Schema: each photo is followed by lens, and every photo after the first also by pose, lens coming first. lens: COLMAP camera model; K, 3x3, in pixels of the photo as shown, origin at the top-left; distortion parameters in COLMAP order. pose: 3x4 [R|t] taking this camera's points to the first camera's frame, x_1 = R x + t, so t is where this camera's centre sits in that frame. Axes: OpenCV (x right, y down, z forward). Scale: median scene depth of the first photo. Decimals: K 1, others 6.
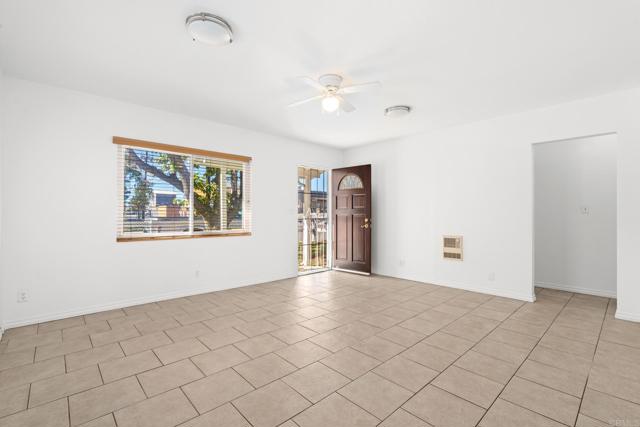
lens RADIAL K [[291.3, 0, 319.8], [0, 291.3, 210.6], [0, 0, 1]] dist [0.001129, 0.002193]
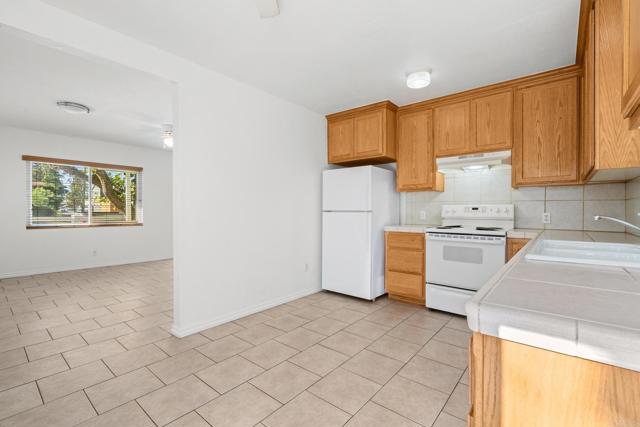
lens RADIAL K [[291.3, 0, 318.6], [0, 291.3, 211.2], [0, 0, 1]] dist [0.001129, 0.002193]
pose [[0.992102, -0.002765, 0.125403, 0.460706], [0.001070, 0.999907, 0.013575, 0.000680], [-0.125429, -0.013334, 0.992013, -0.507784]]
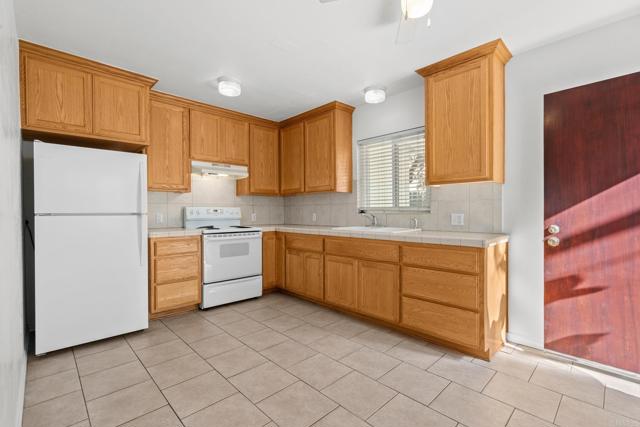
lens RADIAL K [[291.3, 0, 317.1], [0, 291.3, 210.7], [0, 0, 1]] dist [0.001129, 0.002193]
pose [[-0.017947, -0.000733, 0.999839, -1.170851], [-0.010070, 0.999949, 0.000552, 0.004152], [-0.999788, -0.010058, -0.017953, 1.283151]]
